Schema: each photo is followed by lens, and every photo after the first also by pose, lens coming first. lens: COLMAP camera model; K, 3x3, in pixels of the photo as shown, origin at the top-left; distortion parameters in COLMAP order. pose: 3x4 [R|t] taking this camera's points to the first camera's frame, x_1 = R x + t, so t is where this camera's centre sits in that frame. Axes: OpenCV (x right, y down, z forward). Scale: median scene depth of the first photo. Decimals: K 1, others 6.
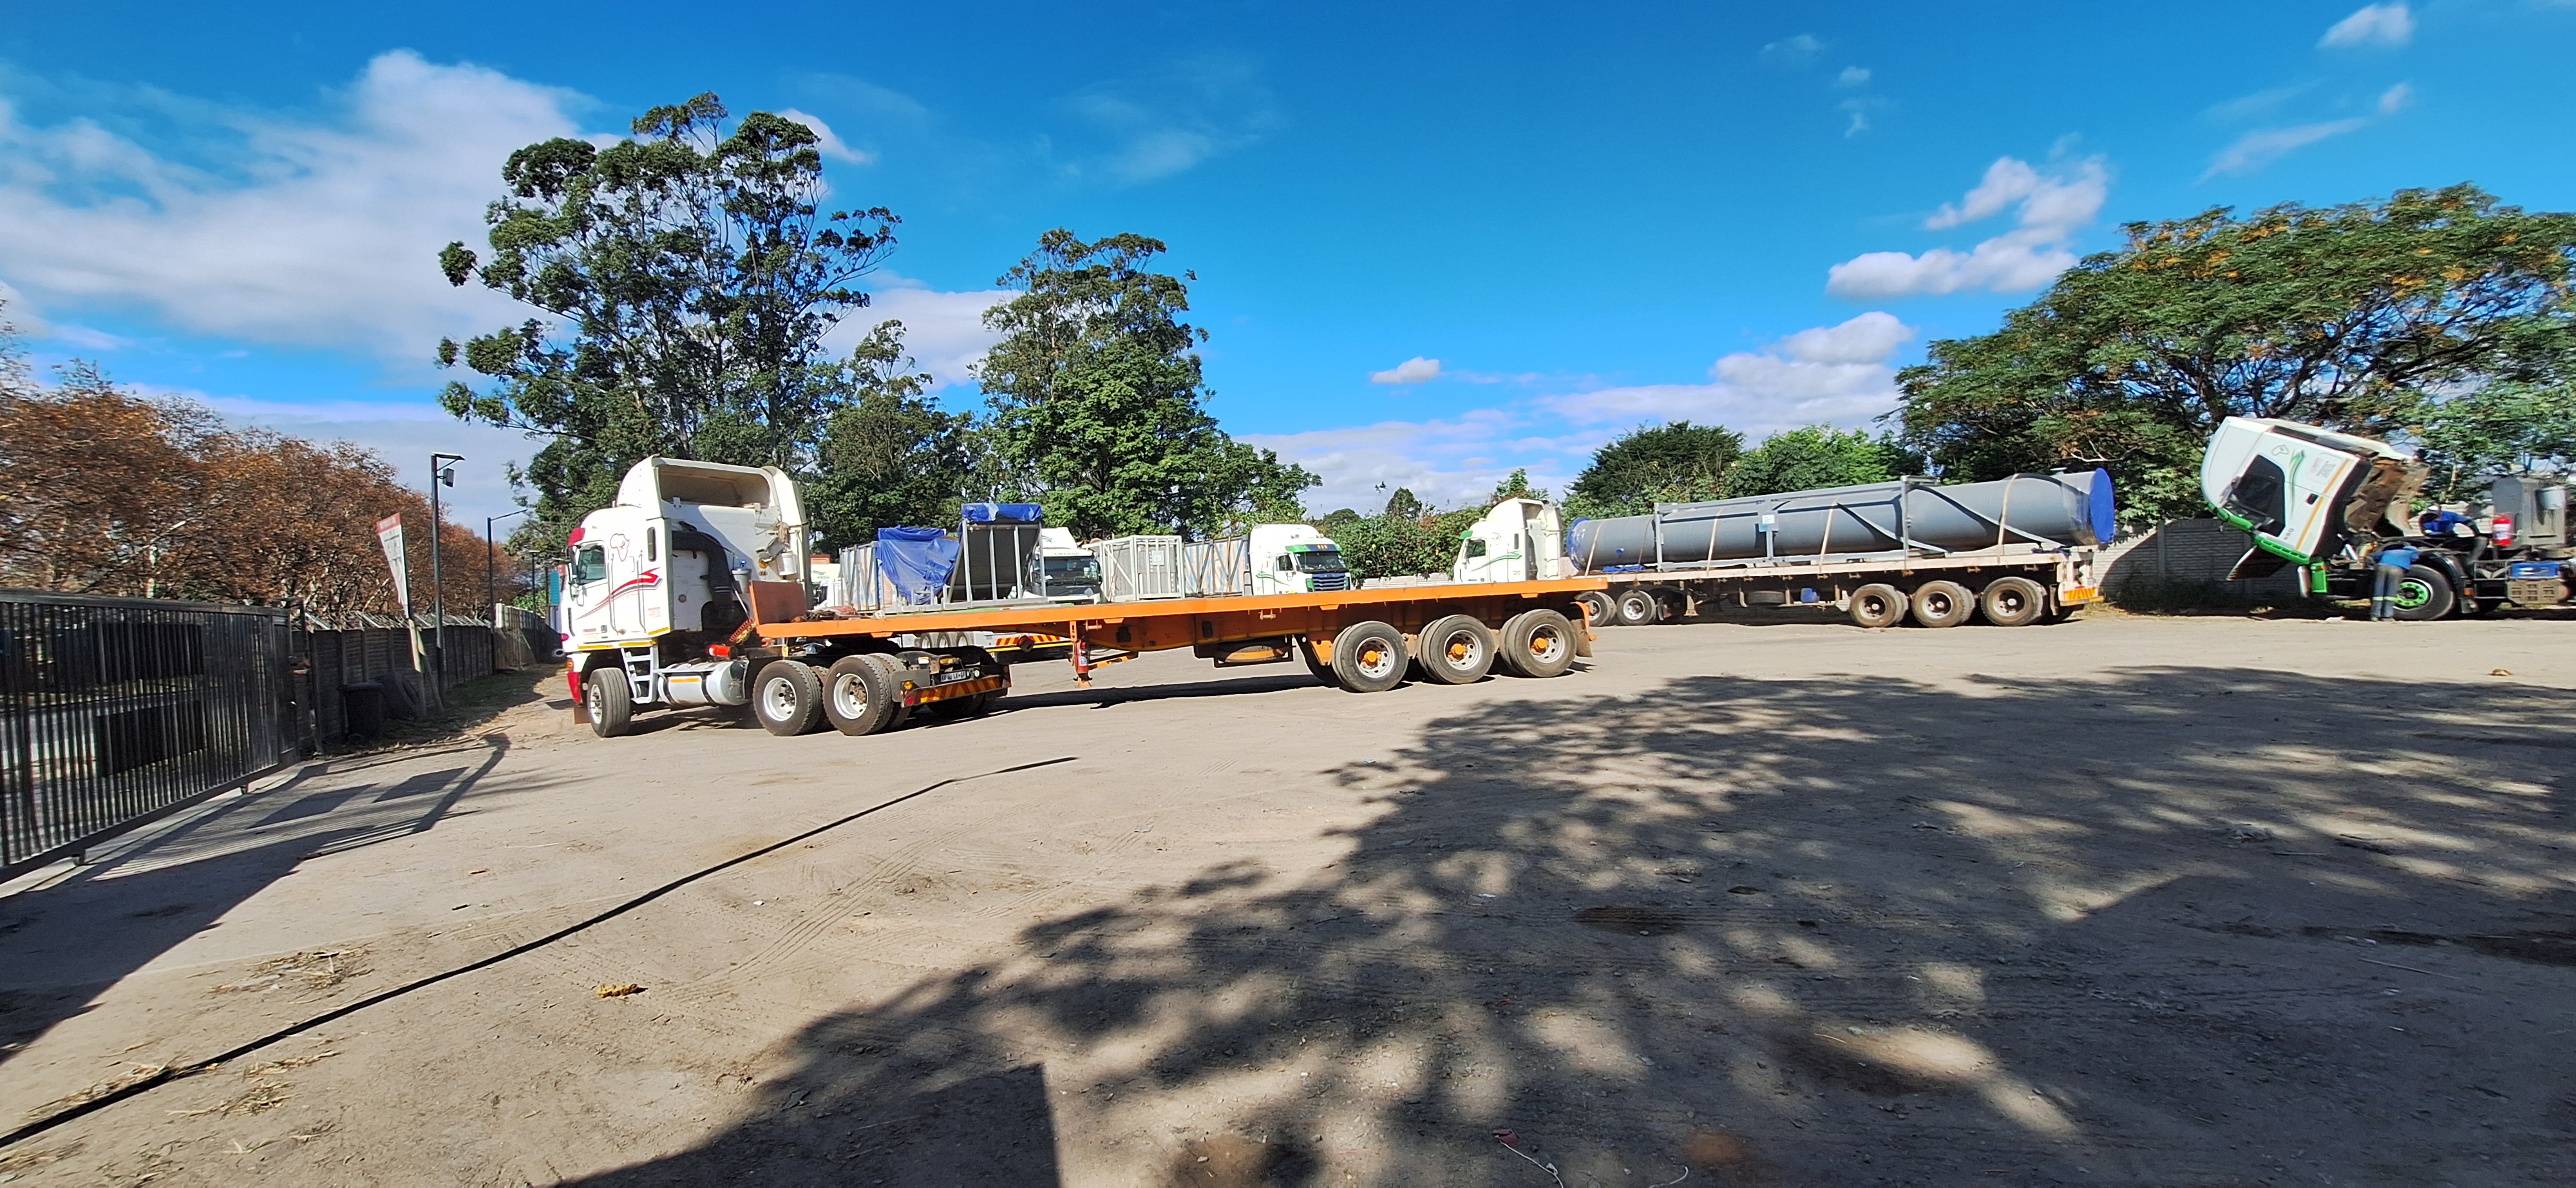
lens RADIAL K [[1018.2, 0, 1263.3], [0, 1018.2, 601.5], [0, 0, 1]] dist [0.002070, 0.000221]
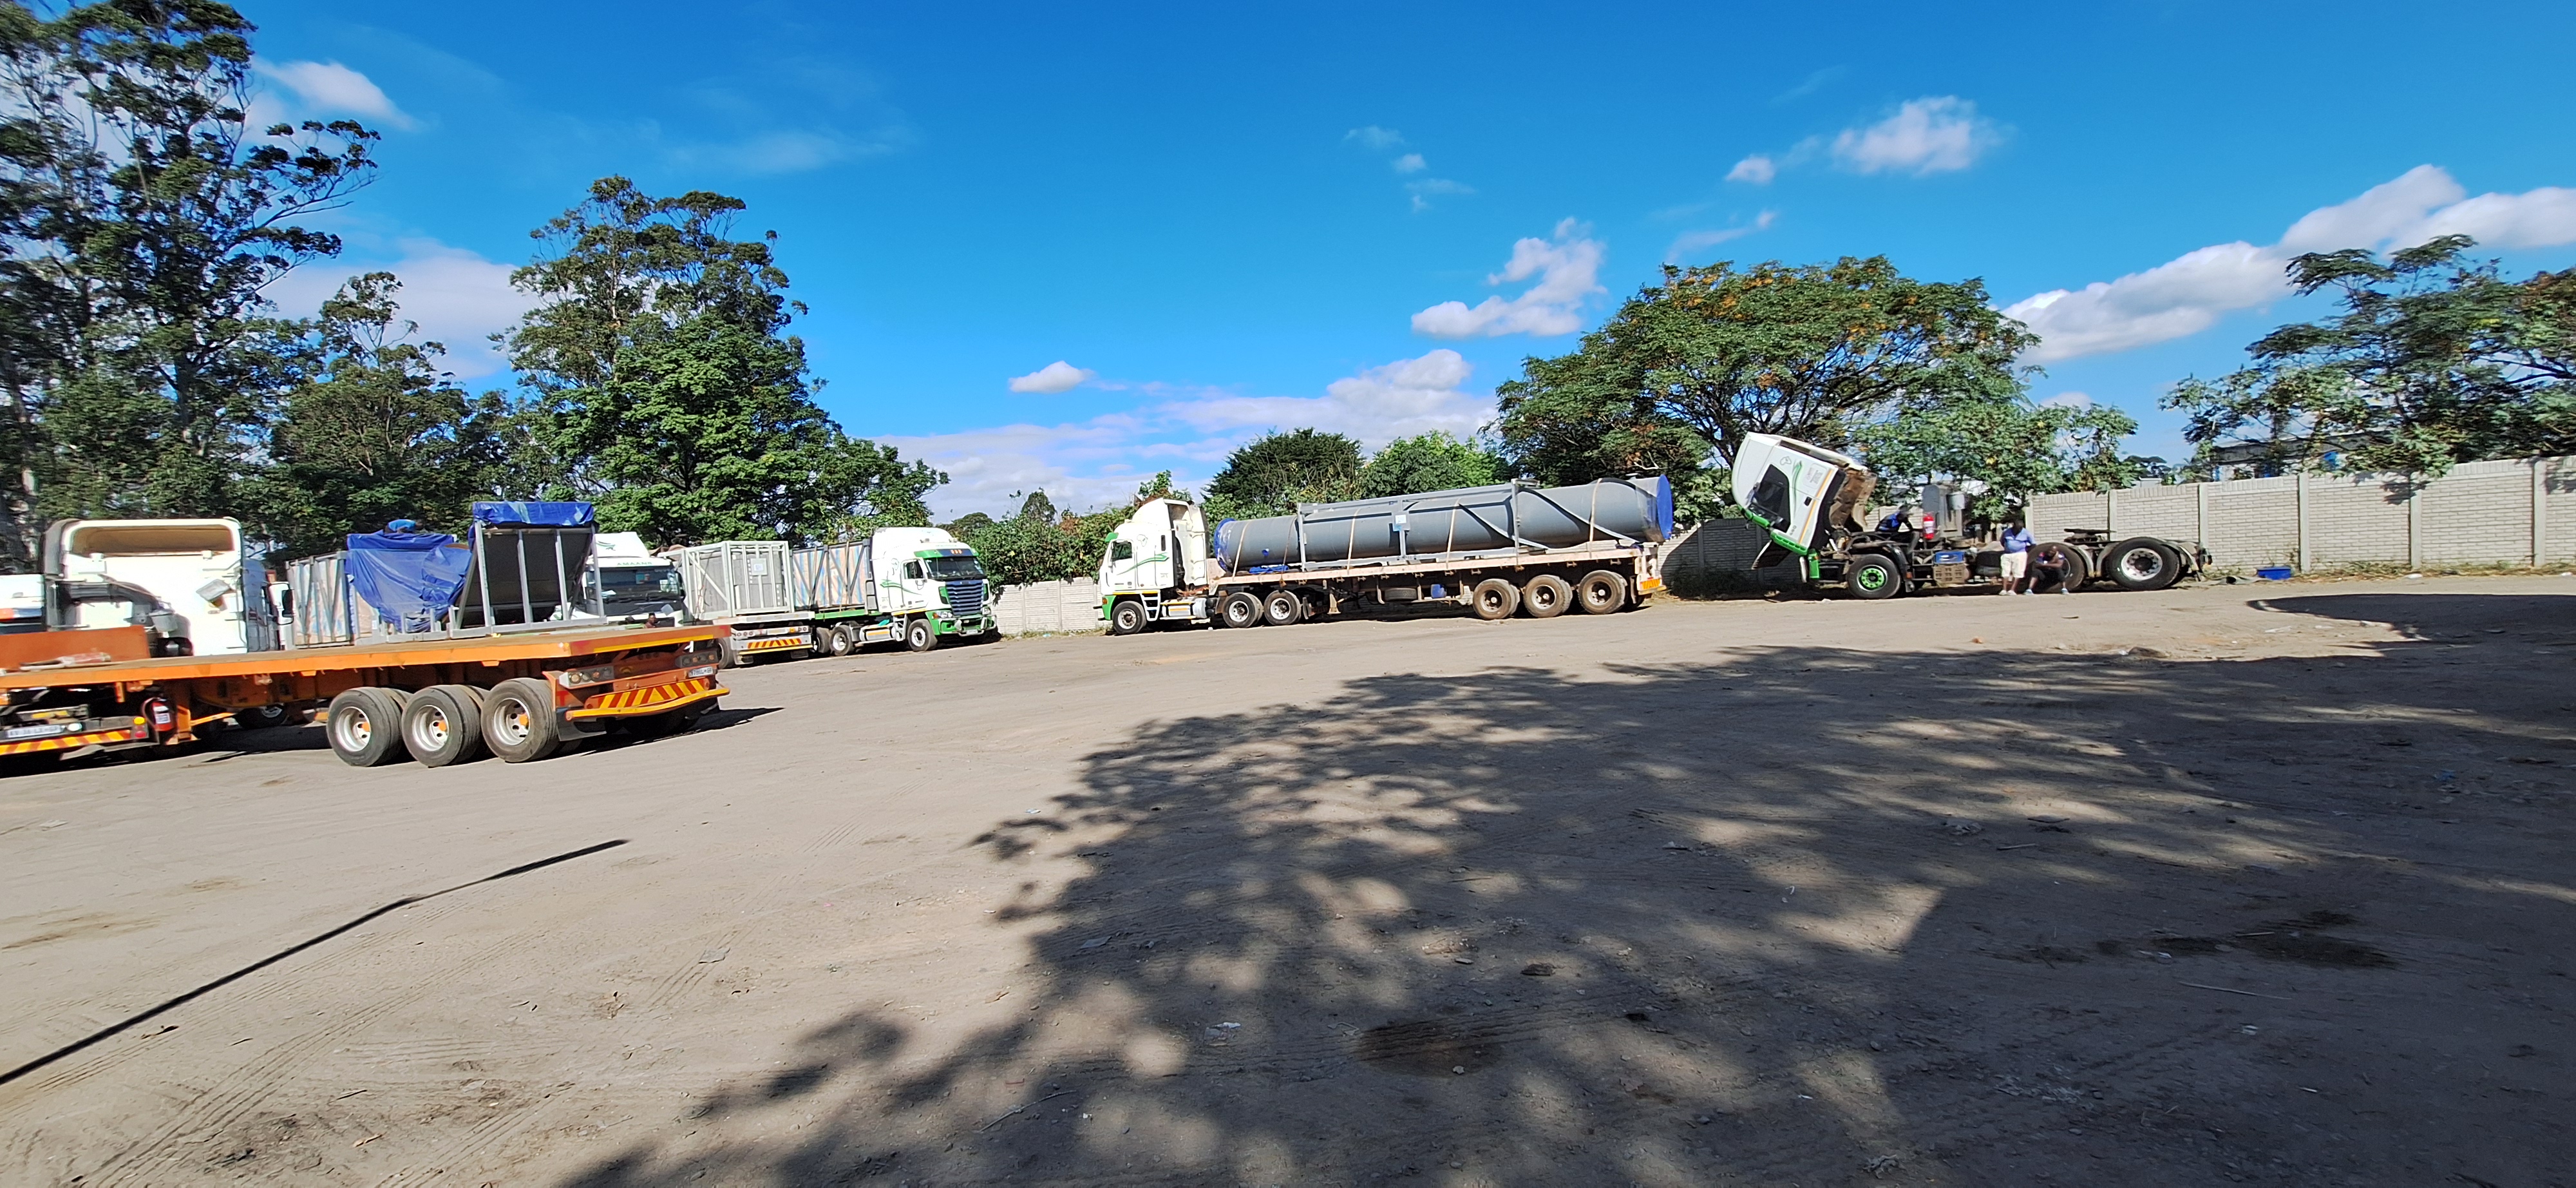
lens RADIAL K [[1018.2, 0, 1263.3], [0, 1018.2, 601.5], [0, 0, 1]] dist [0.002070, 0.000221]
pose [[0.938522, -0.029469, 0.343959, 0.000576], [0.030771, 0.999525, 0.001673, -0.002136], [-0.343845, 0.009014, 0.938983, 0.057097]]
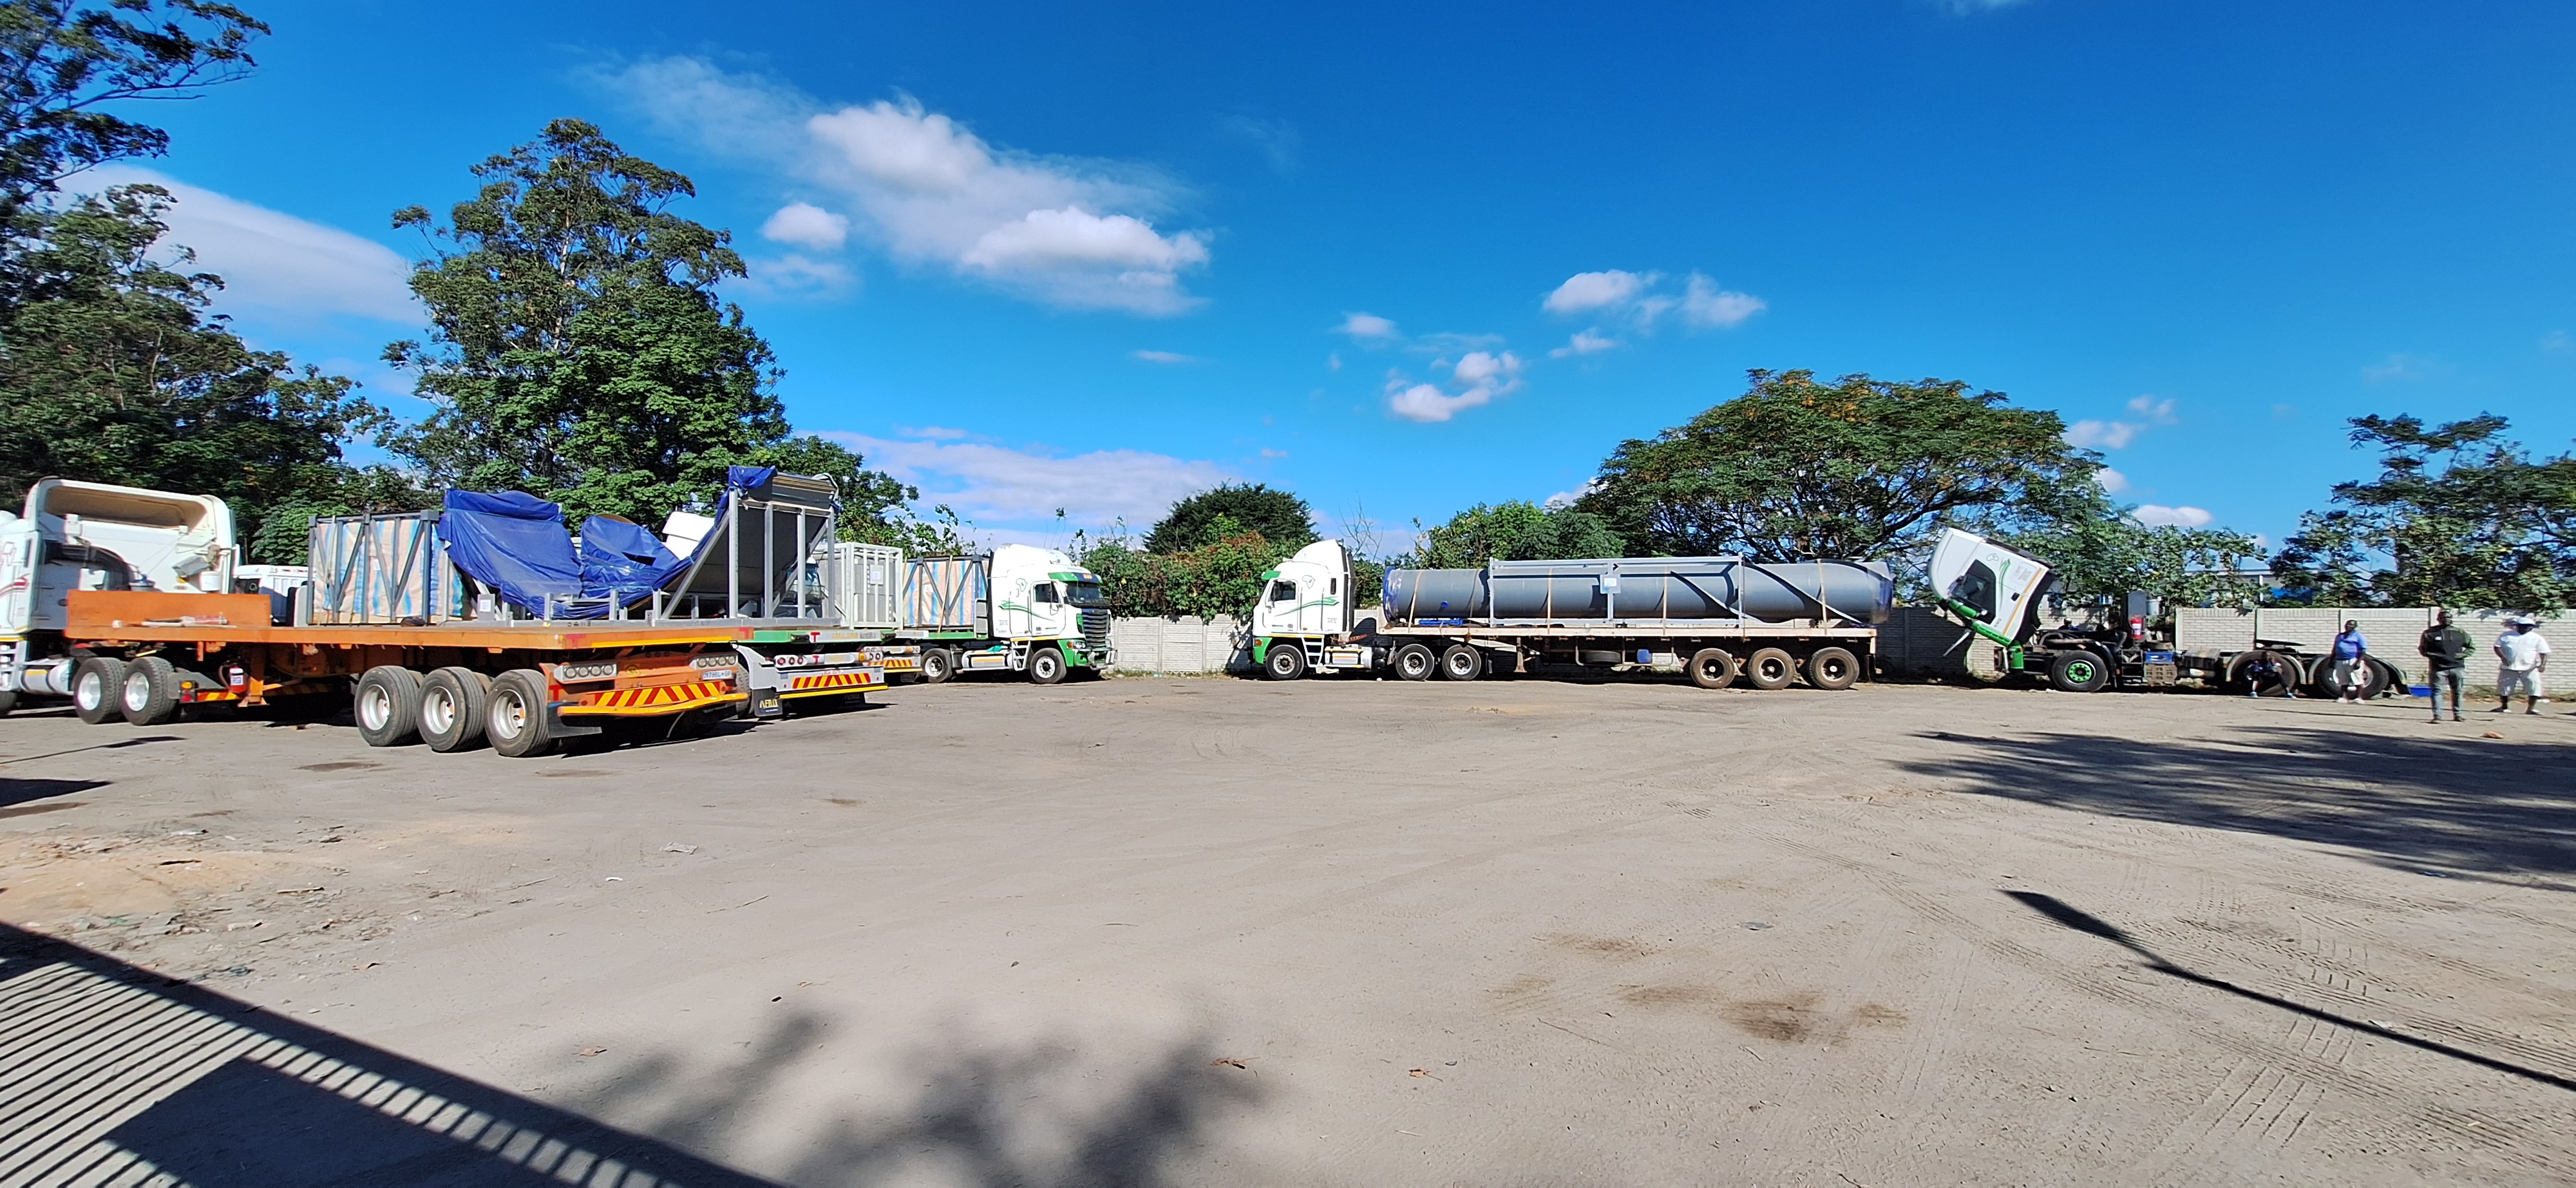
lens RADIAL K [[1035.0, 0, 1288.0], [0, 1035.0, 594.0], [0, 0, 1]] dist [0.000207, 0.000052]
pose [[0.854677, 0.067187, 0.514794, -0.289146], [-0.038696, 0.997076, -0.065888, 0.012298], [-0.517716, 0.036392, 0.854778, 0.231019]]
